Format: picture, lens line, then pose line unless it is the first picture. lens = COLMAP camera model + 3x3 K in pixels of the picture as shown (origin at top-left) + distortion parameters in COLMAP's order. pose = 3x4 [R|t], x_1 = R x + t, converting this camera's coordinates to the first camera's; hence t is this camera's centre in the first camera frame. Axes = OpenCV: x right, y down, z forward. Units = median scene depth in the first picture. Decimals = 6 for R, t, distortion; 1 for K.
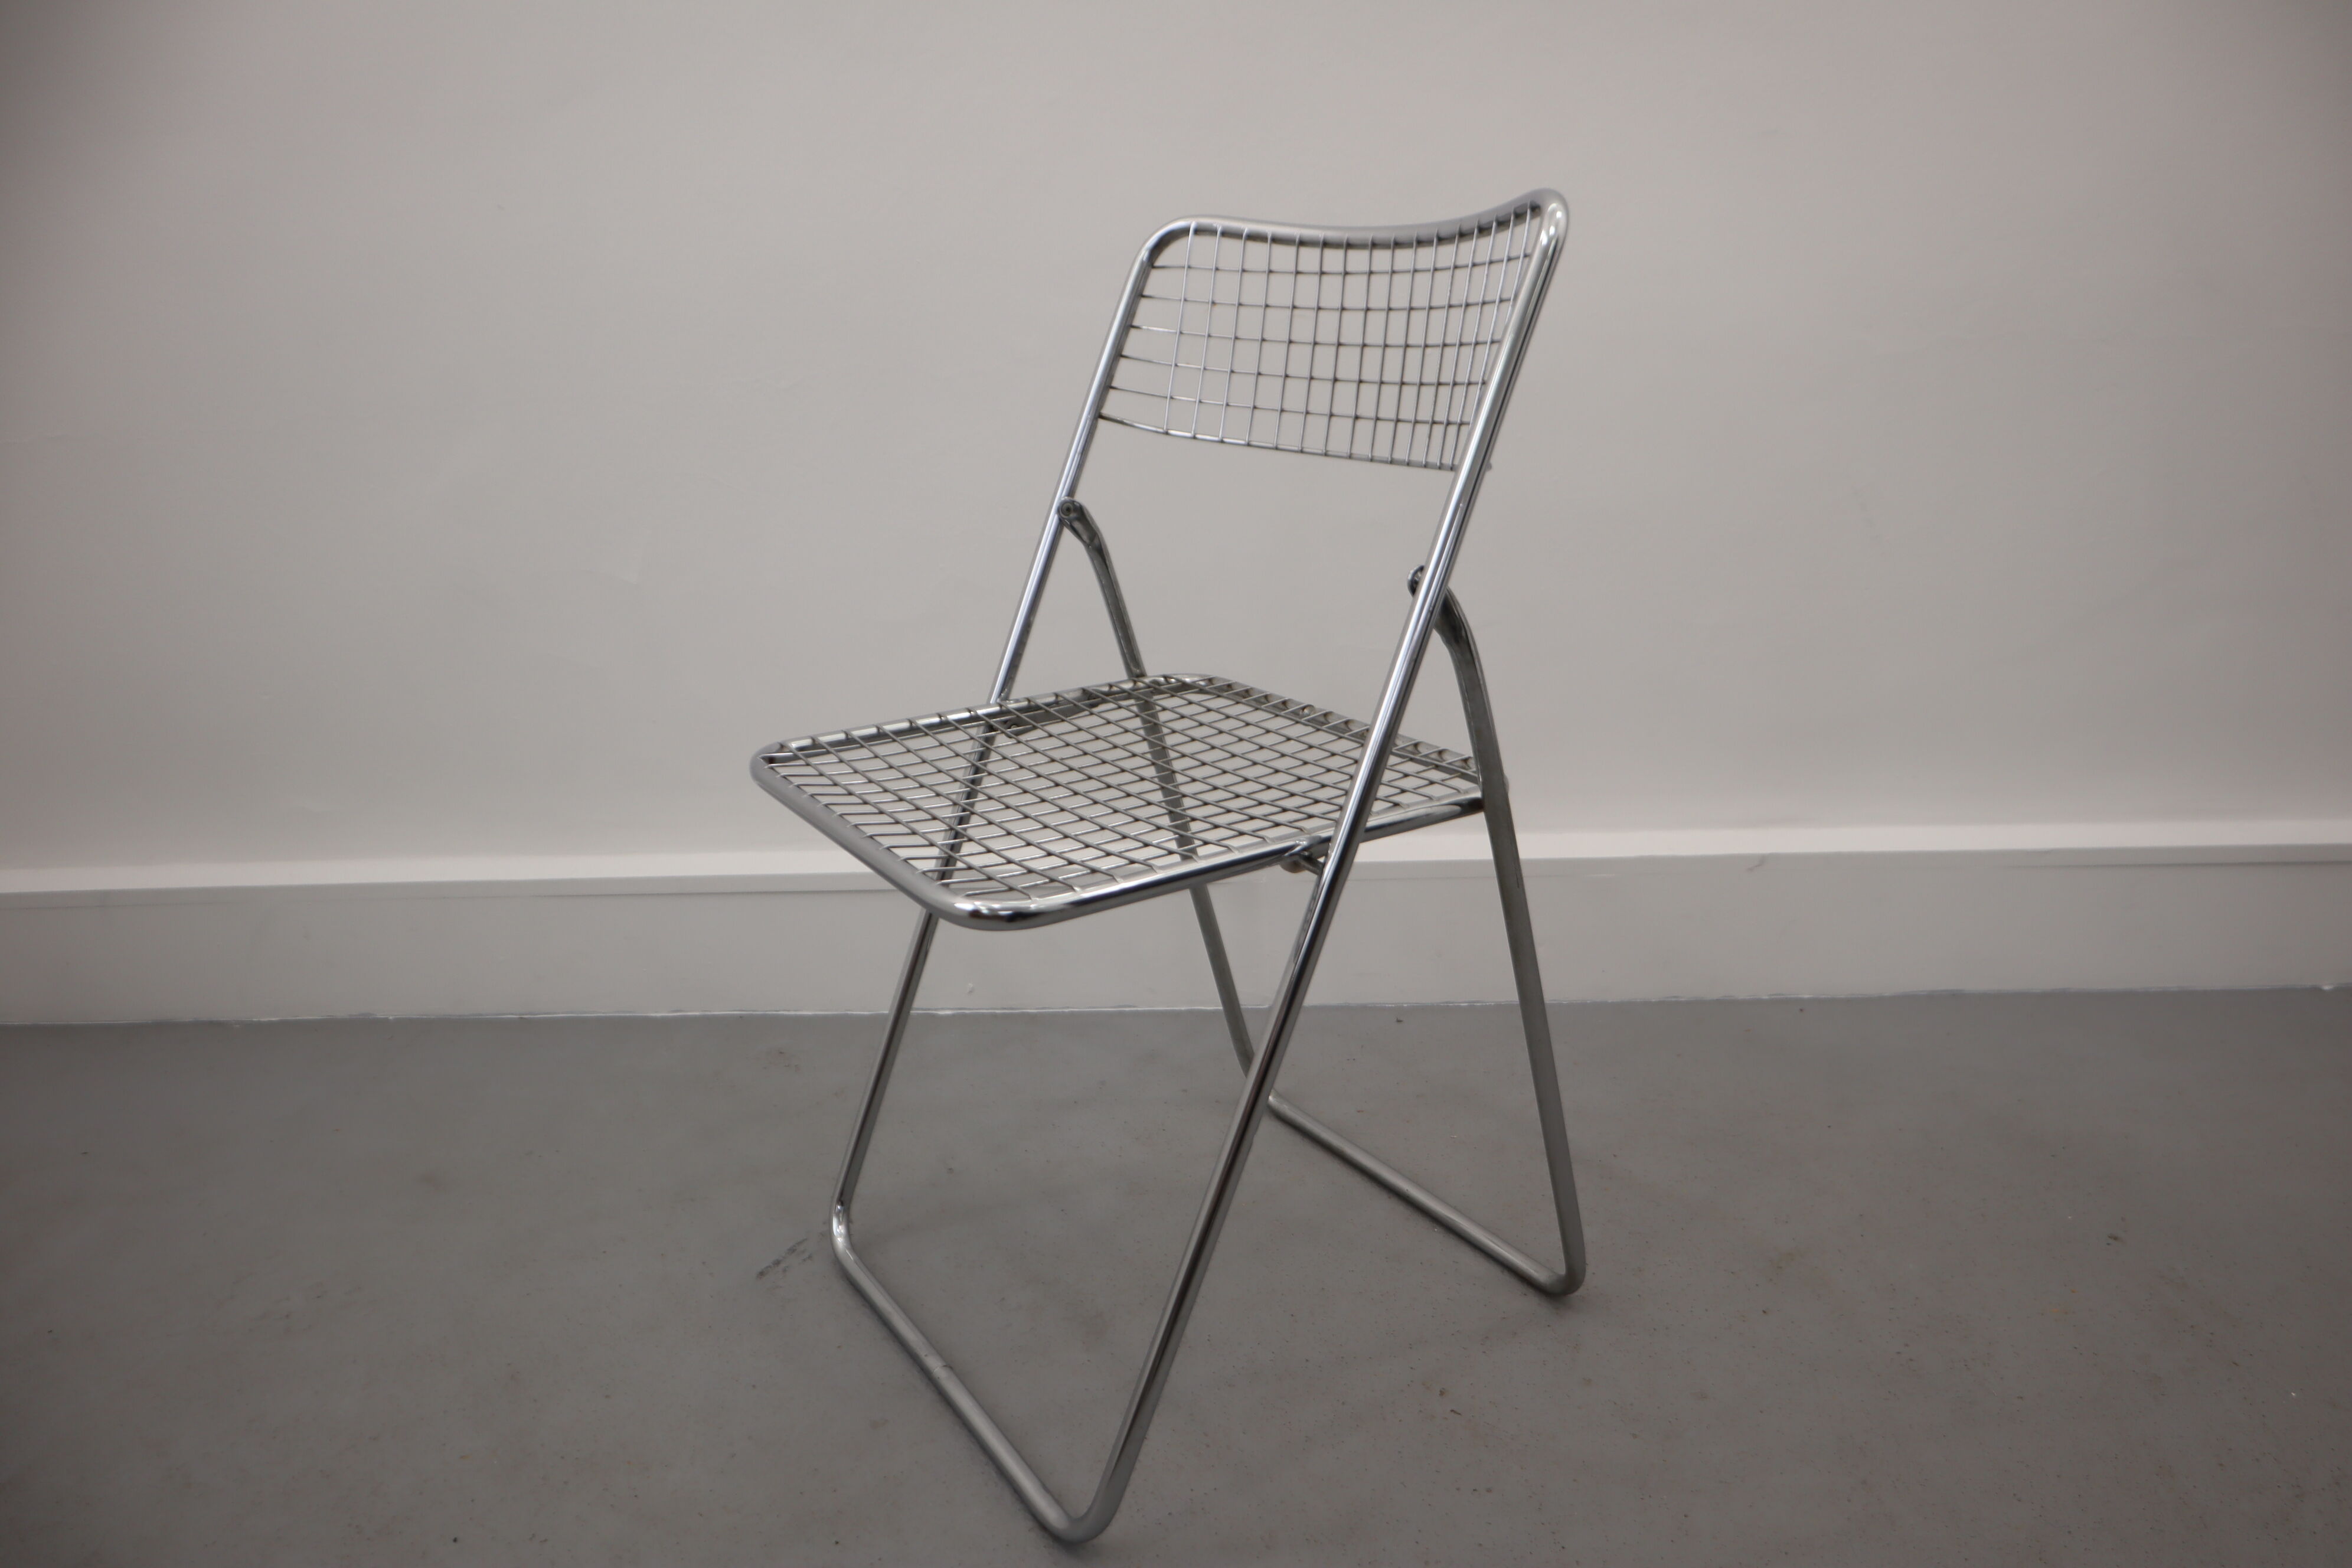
lens RADIAL K [[1645.9, 0, 1184.1], [0, 1645.9, 821.3], [0, 0, 1]] dist [-0.120489, 0.078774]
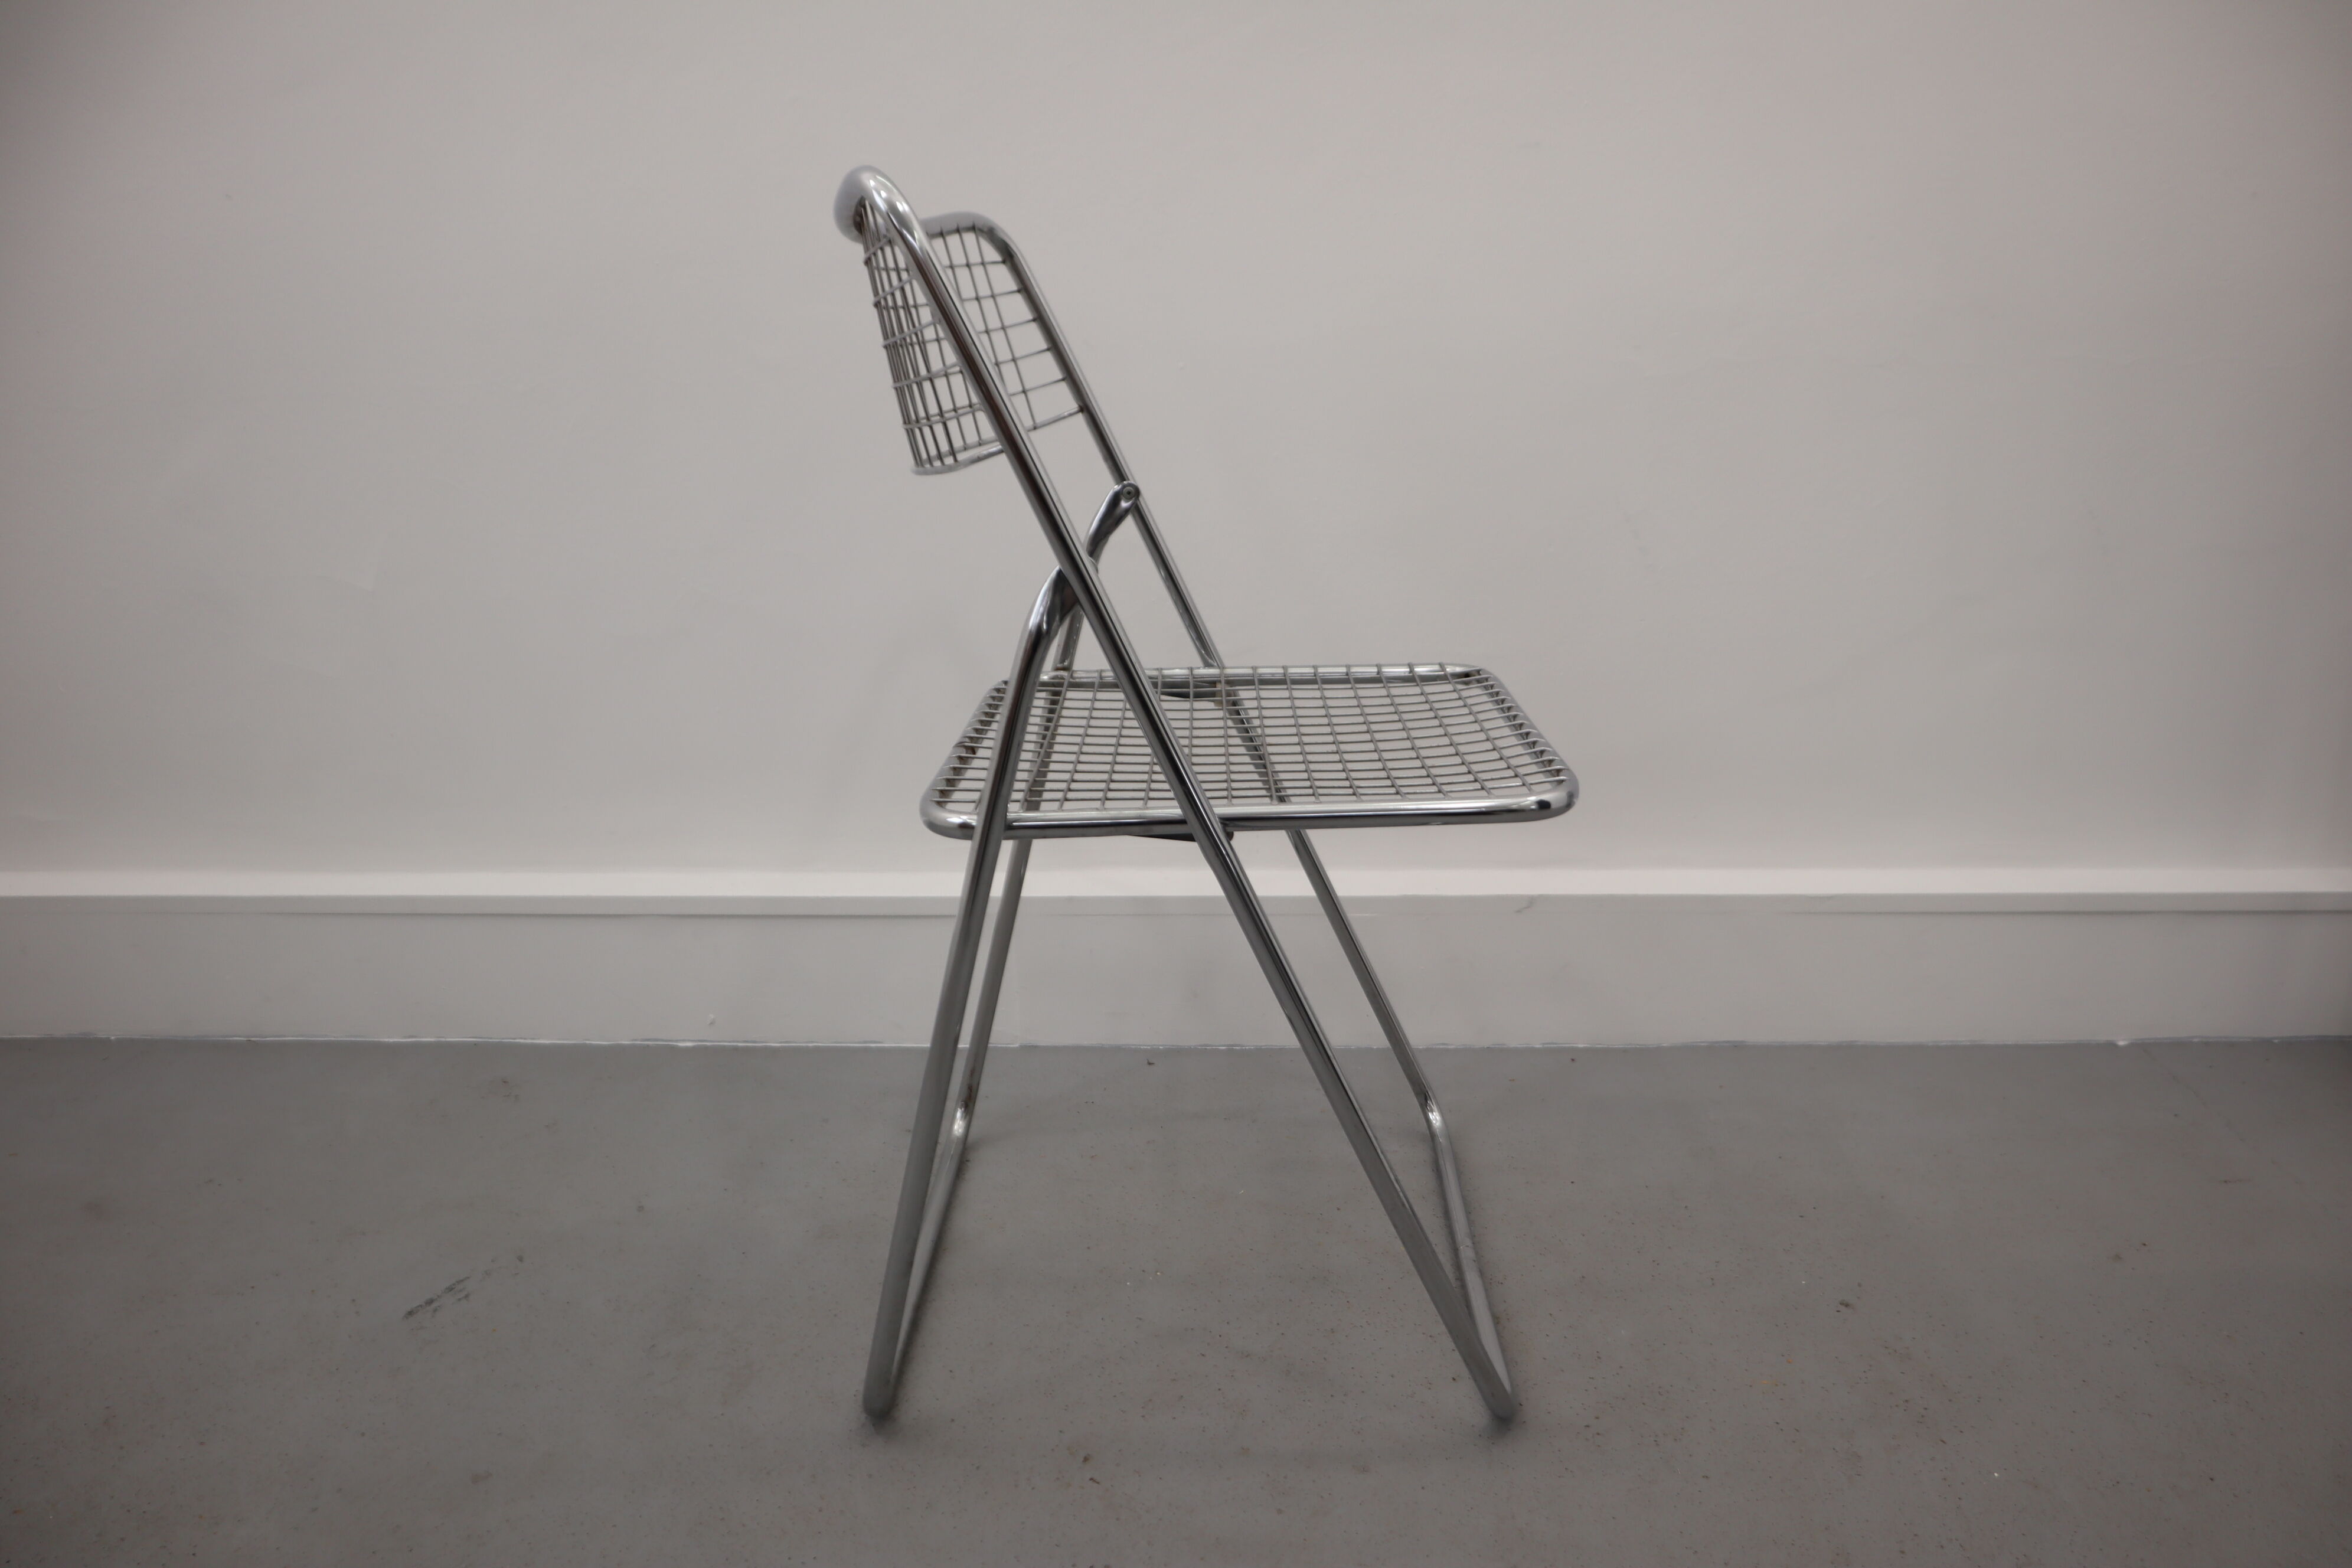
lens RADIAL K [[1661.1, 0, 1176.0], [0, 1661.1, 784.0], [0, 0, 1]] dist [-0.123460, 0.081110]
pose [[0.999475, 0.020651, 0.024975, 0.120630], [-0.019355, 0.998509, -0.051038, 0.008568], [-0.025992, 0.050528, 0.998384, 0.030292]]
